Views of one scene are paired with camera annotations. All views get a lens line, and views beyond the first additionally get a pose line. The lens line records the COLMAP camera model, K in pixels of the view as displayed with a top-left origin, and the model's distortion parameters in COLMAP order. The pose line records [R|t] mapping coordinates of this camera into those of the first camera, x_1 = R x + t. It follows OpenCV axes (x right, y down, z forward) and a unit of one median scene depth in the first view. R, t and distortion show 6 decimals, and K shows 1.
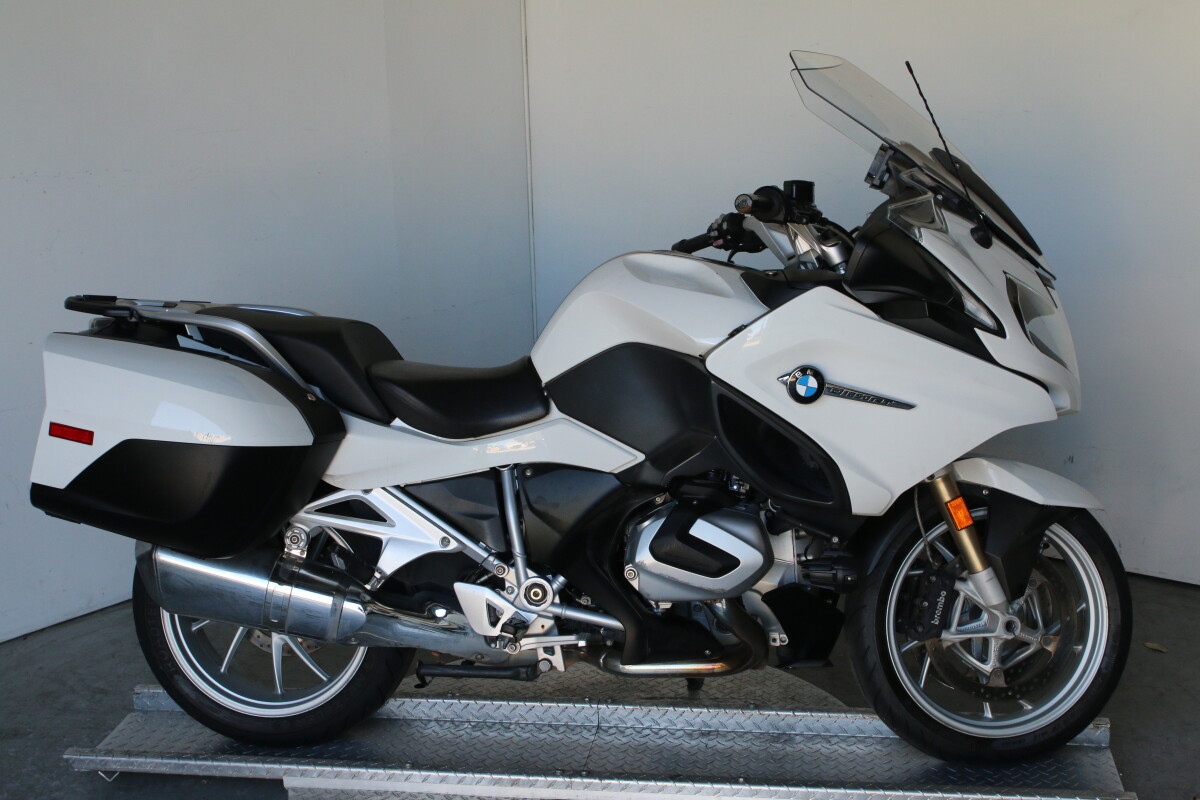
lens RADIAL K [[1638.5, 0, 598.6], [0, 1638.5, 394.3], [0, 0, 1]] dist [-0.026922, 0.000000]
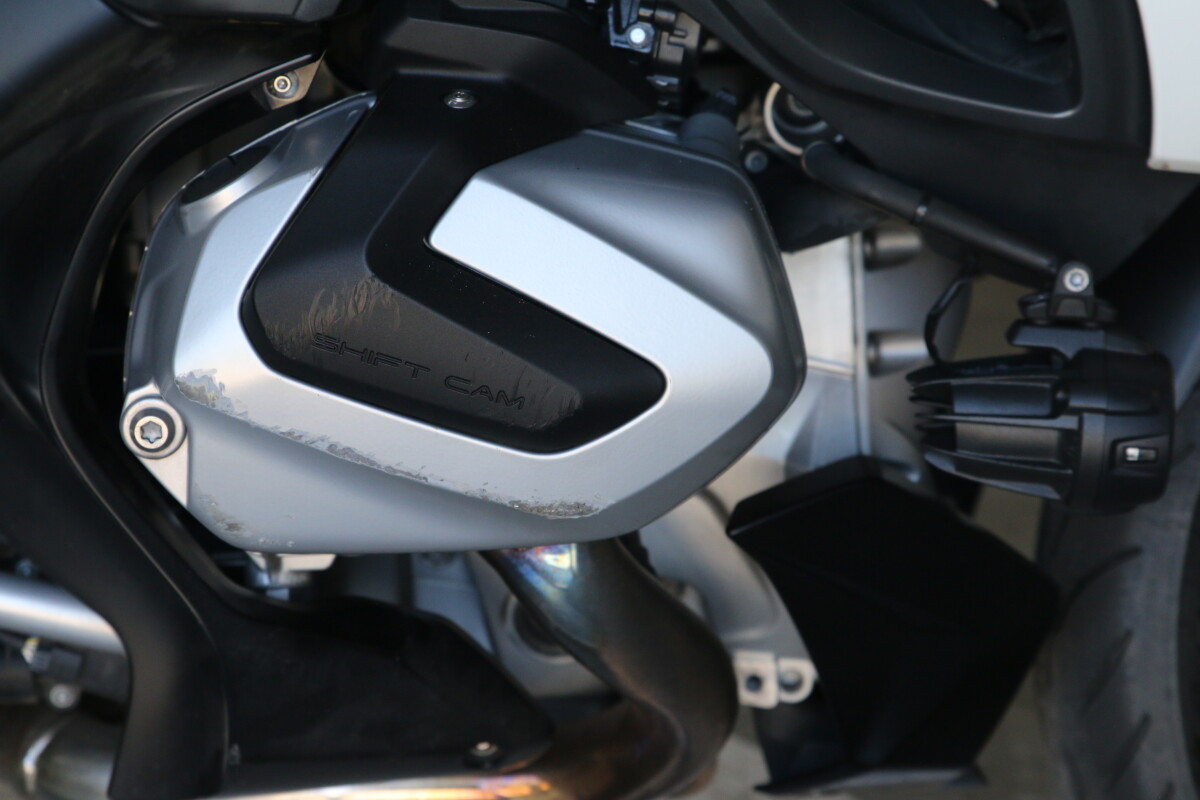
lens RADIAL K [[3573.0, 0, 600.9], [0, 3573.0, 399.3], [0, 0, 1]] dist [0.080098, 0.000000]
pose [[0.990754, 0.005810, 0.135547, 0.014145], [-0.024813, 0.989991, 0.138933, 0.038643], [-0.133383, -0.141012, 0.980981, 0.525074]]
